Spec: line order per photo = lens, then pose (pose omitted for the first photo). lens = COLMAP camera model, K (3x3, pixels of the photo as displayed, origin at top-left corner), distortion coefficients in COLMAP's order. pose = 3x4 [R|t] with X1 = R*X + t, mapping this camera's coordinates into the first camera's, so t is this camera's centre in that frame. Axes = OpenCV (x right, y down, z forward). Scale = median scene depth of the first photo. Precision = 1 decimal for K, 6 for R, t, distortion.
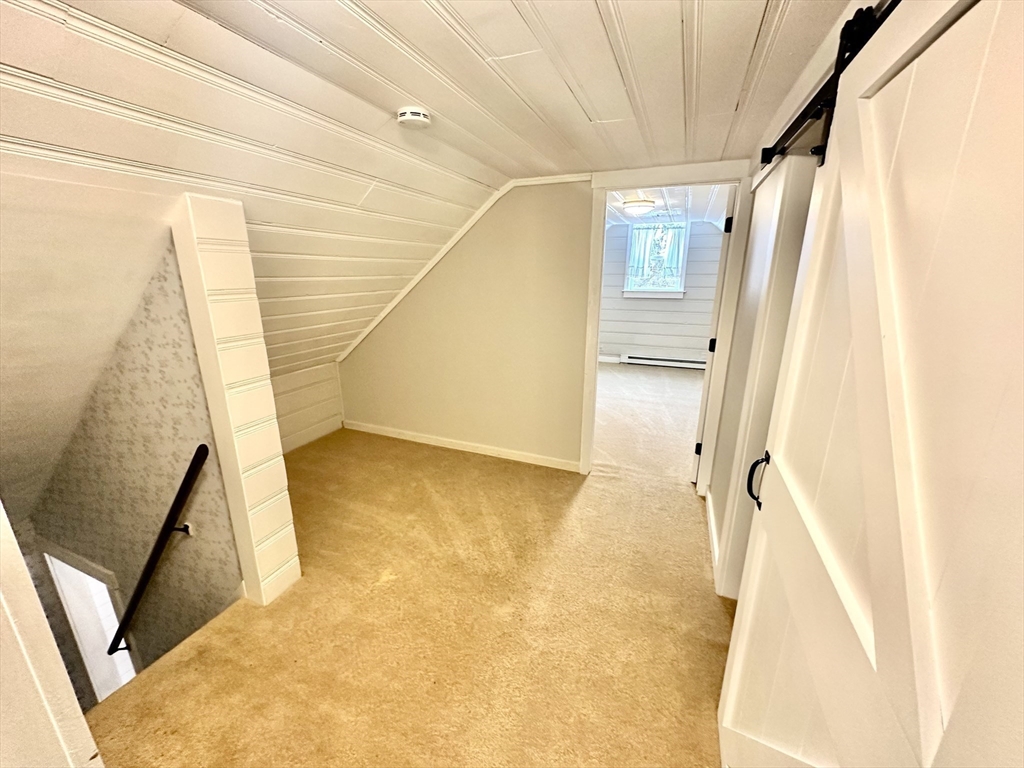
lens RADIAL K [[406.5, 0, 512.9], [0, 406.5, 383.4], [0, 0, 1]] dist [-0.000609, 0.000099]
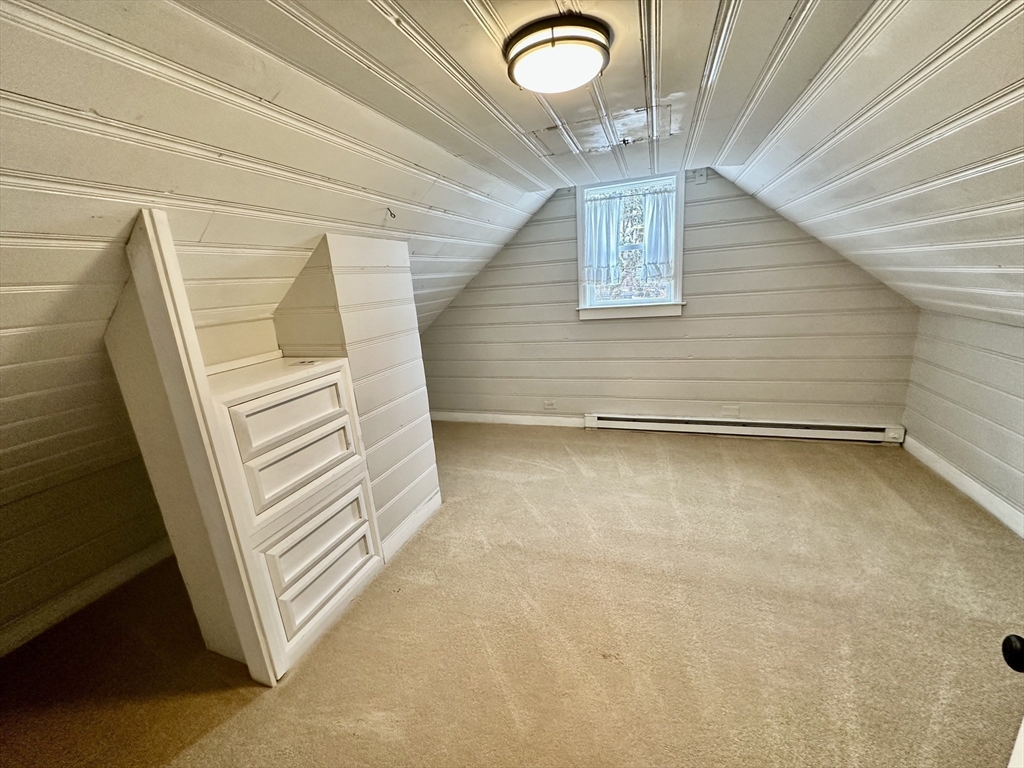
lens RADIAL K [[406.5, 0, 509.7], [0, 406.5, 383.6], [0, 0, 1]] dist [-0.000609, 0.000099]
pose [[0.995885, -0.085015, 0.031403, 0.153078], [0.085676, 0.996116, -0.020322, -0.122646], [-0.029553, 0.022928, 0.999300, 0.441354]]
